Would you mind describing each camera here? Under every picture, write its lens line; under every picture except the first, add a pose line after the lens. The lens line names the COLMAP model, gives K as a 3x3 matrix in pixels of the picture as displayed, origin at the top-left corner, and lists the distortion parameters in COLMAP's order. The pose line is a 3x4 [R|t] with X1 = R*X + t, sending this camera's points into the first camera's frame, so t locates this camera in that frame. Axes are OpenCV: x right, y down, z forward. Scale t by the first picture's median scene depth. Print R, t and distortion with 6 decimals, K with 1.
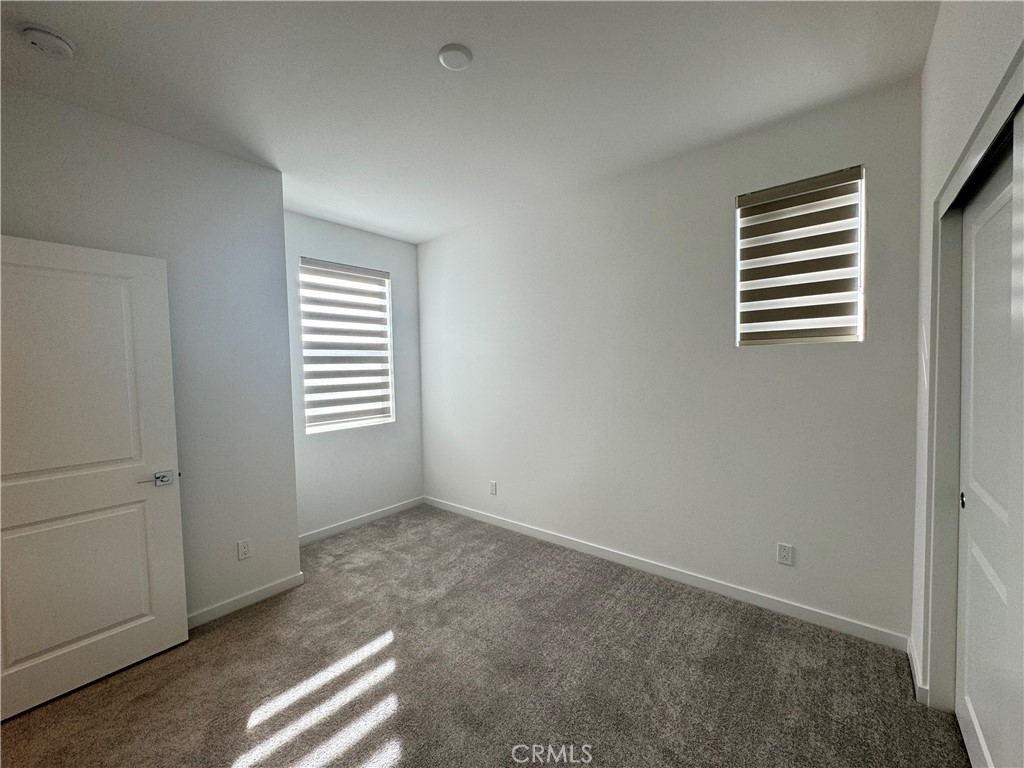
lens RADIAL K [[410.1, 0, 512.0], [0, 410.1, 384.0], [0, 0, 1]] dist [-0.000874, 0.000605]
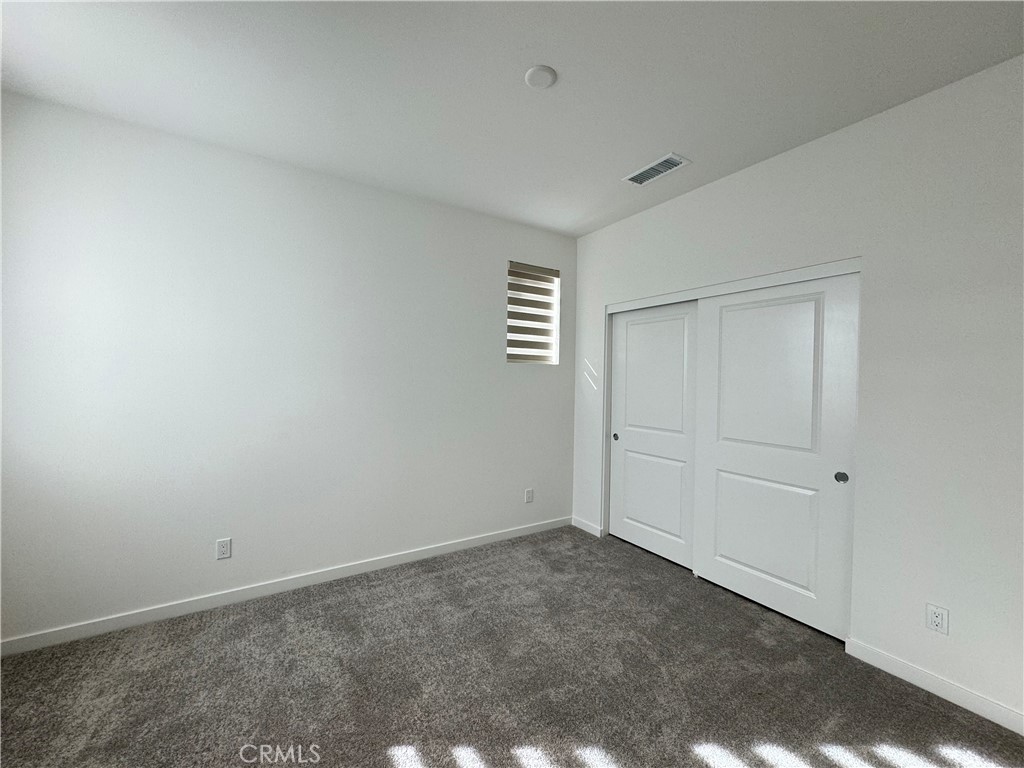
lens RADIAL K [[410.1, 0, 512.0], [0, 410.1, 384.0], [0, 0, 1]] dist [-0.000874, 0.000605]
pose [[0.309841, 0.007204, 0.950761, -0.903227], [0.018464, 0.999737, -0.013593, 0.003795], [-0.950609, 0.021767, 0.309626, 0.581950]]
